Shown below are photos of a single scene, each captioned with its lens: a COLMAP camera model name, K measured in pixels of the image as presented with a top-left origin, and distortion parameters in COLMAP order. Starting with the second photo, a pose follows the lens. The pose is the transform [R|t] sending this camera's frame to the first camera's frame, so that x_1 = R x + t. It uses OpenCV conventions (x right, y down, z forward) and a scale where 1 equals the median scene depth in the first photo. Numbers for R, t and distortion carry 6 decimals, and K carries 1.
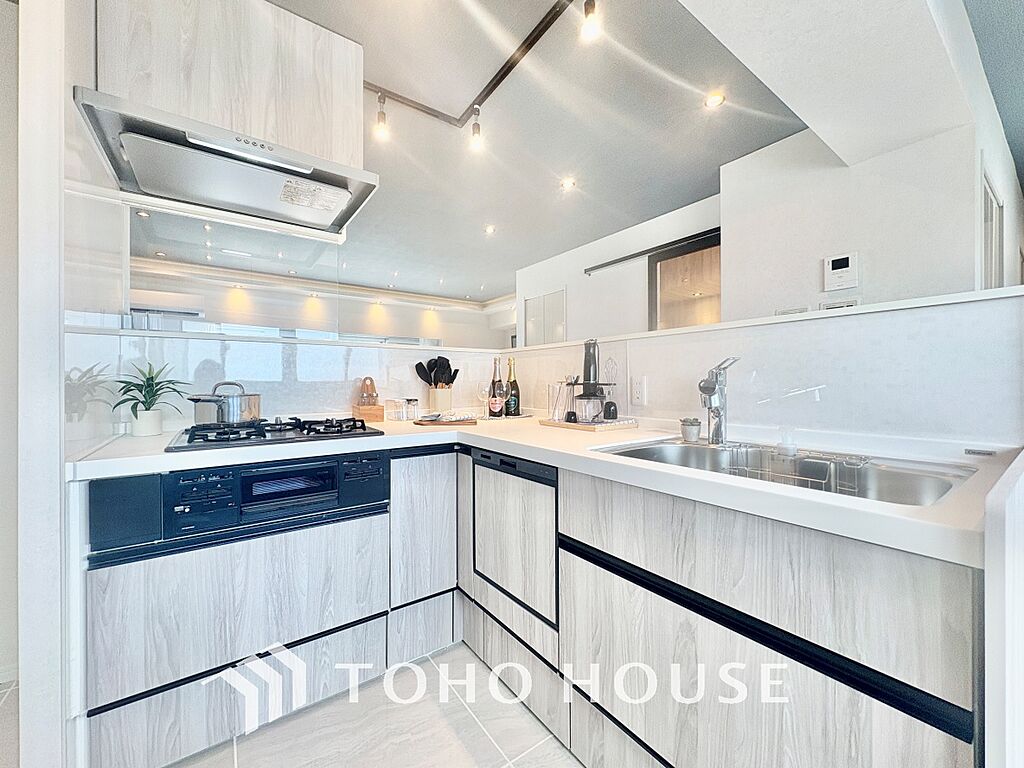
lens RADIAL K [[408.9, 0, 512.1], [0, 408.9, 385.0], [0, 0, 1]] dist [-0.000572, -0.000129]
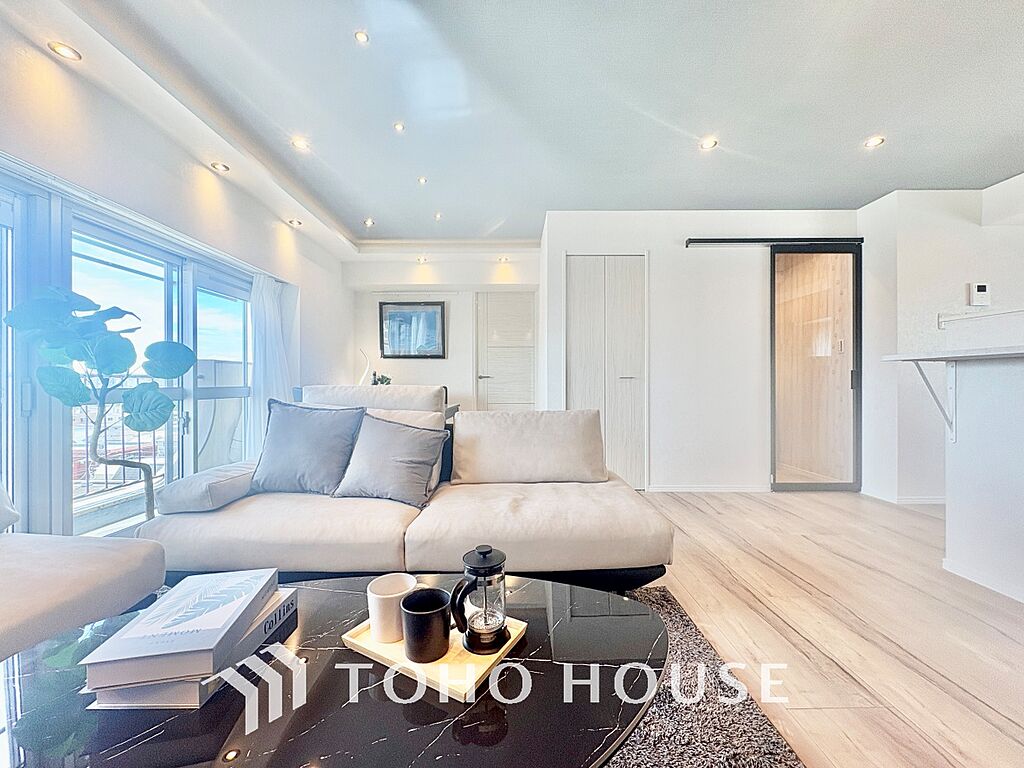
lens RADIAL K [[408.9, 0, 512.4], [0, 408.9, 384.6], [0, 0, 1]] dist [-0.000572, -0.000129]
pose [[0.575979, -0.001232, 0.817464, -0.849207], [0.004002, 0.999991, -0.001313, 0.028041], [-0.817455, 0.004028, 0.575978, 0.929771]]
